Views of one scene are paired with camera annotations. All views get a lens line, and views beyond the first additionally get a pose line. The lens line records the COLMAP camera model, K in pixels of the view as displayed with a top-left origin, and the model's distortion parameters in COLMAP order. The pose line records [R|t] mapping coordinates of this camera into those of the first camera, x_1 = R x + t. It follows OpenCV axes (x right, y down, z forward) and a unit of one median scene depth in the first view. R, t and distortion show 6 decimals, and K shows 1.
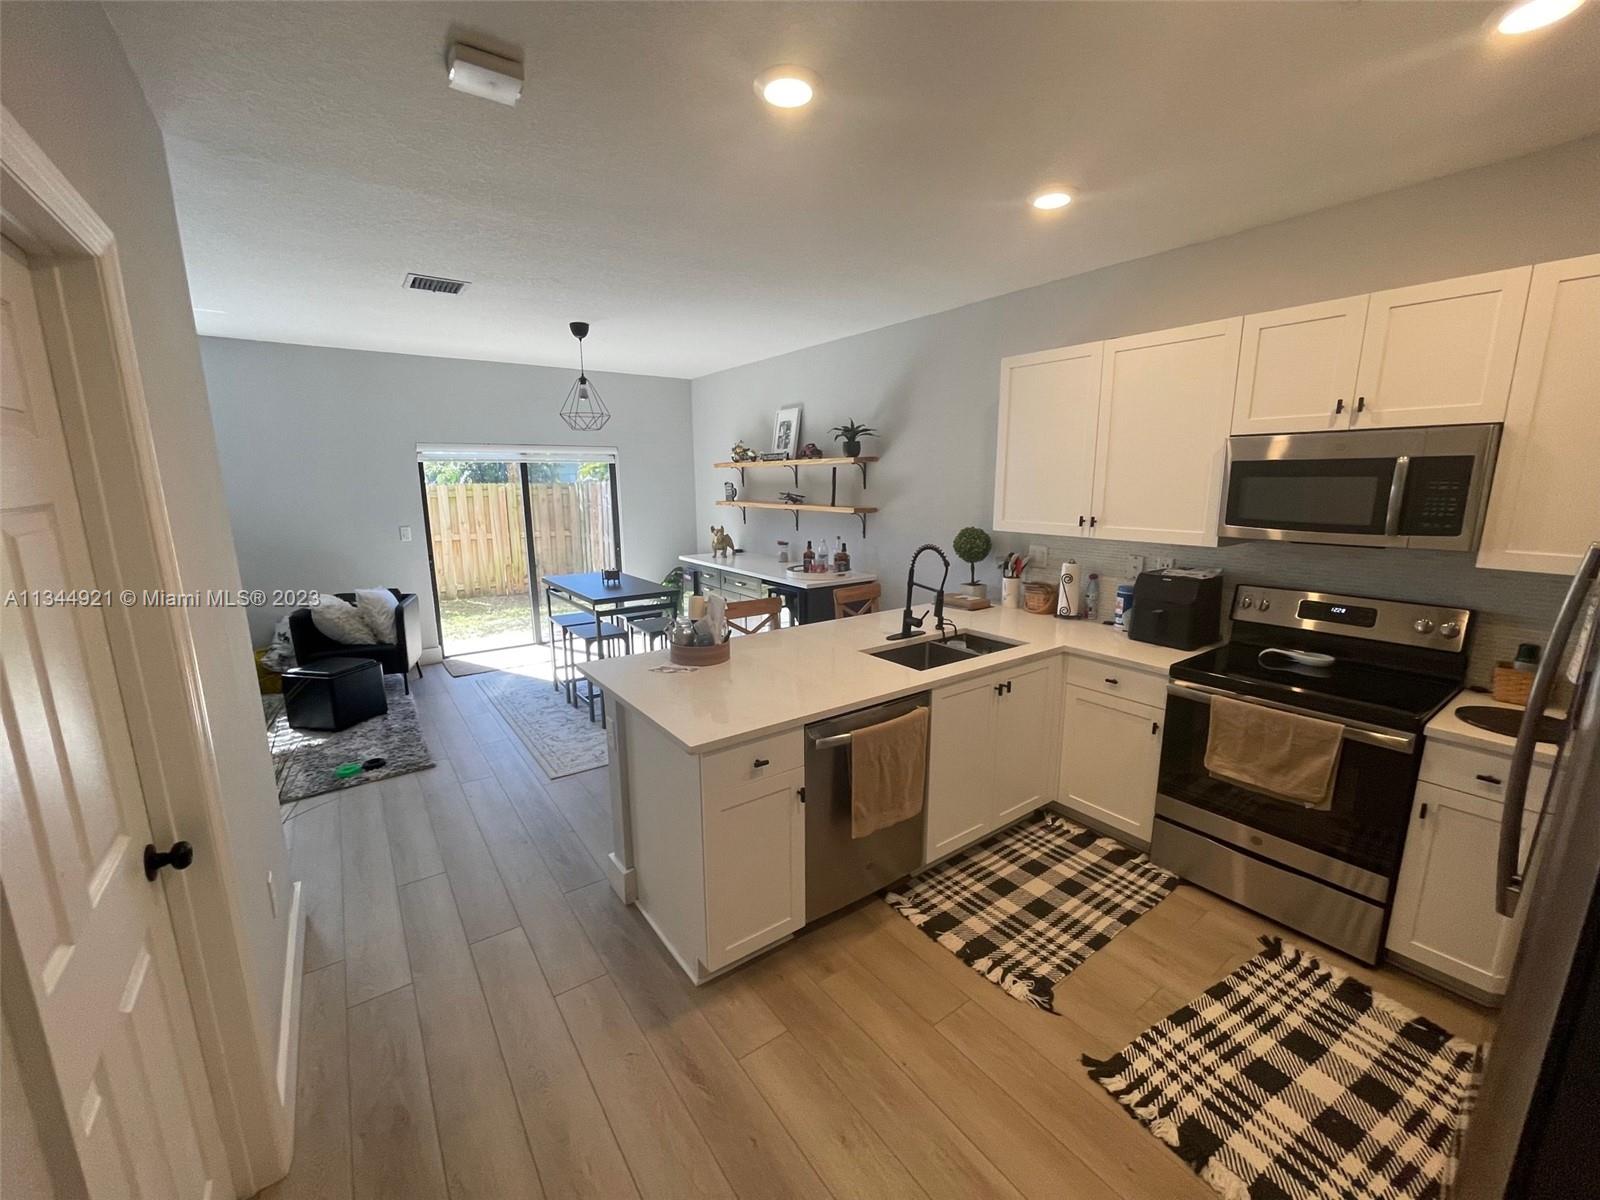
lens RADIAL K [[645.2, 0, 803.4], [0, 645.2, 605.6], [0, 0, 1]] dist [-0.004040, -0.001430]
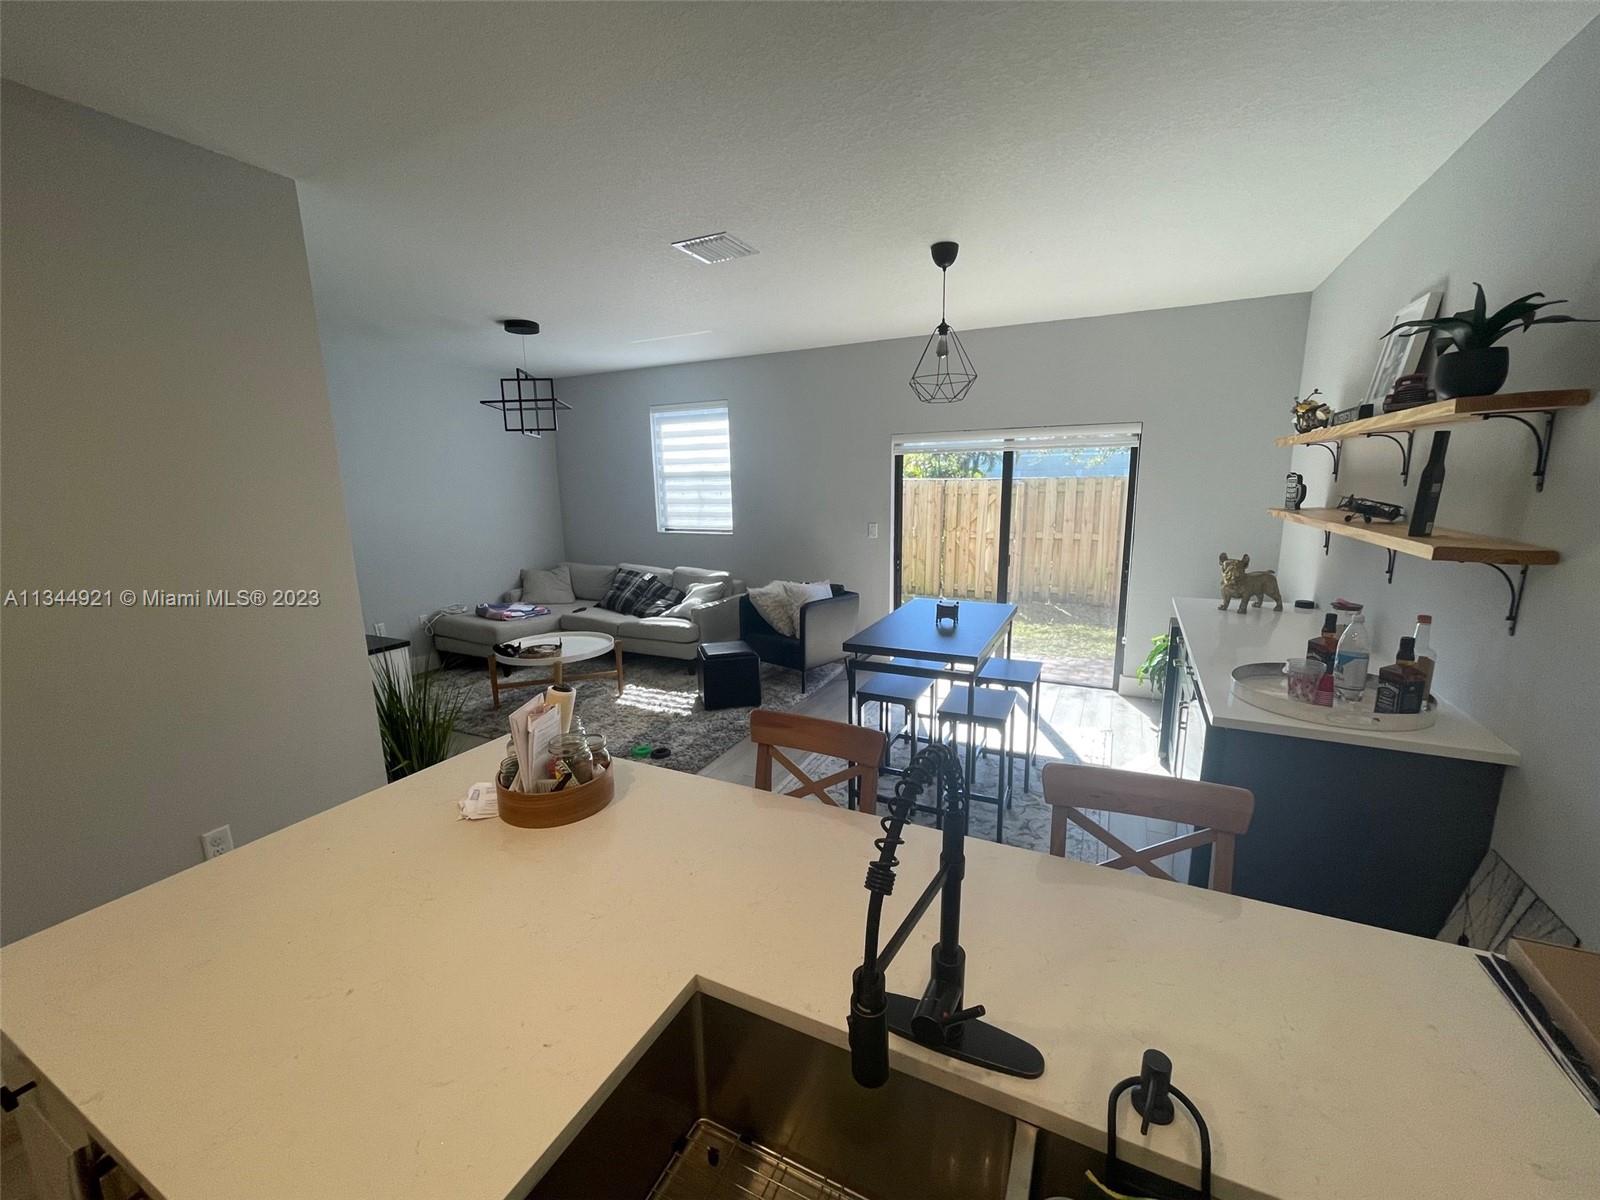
lens RADIAL K [[645.2, 0, 791.8], [0, 645.2, 598.4], [0, 0, 1]] dist [-0.004040, -0.001430]
pose [[0.451067, 0.159063, -0.878201, 0.219194], [-0.158128, 0.982666, 0.096766, -0.097113], [0.878370, 0.095220, 0.468401, 0.511148]]
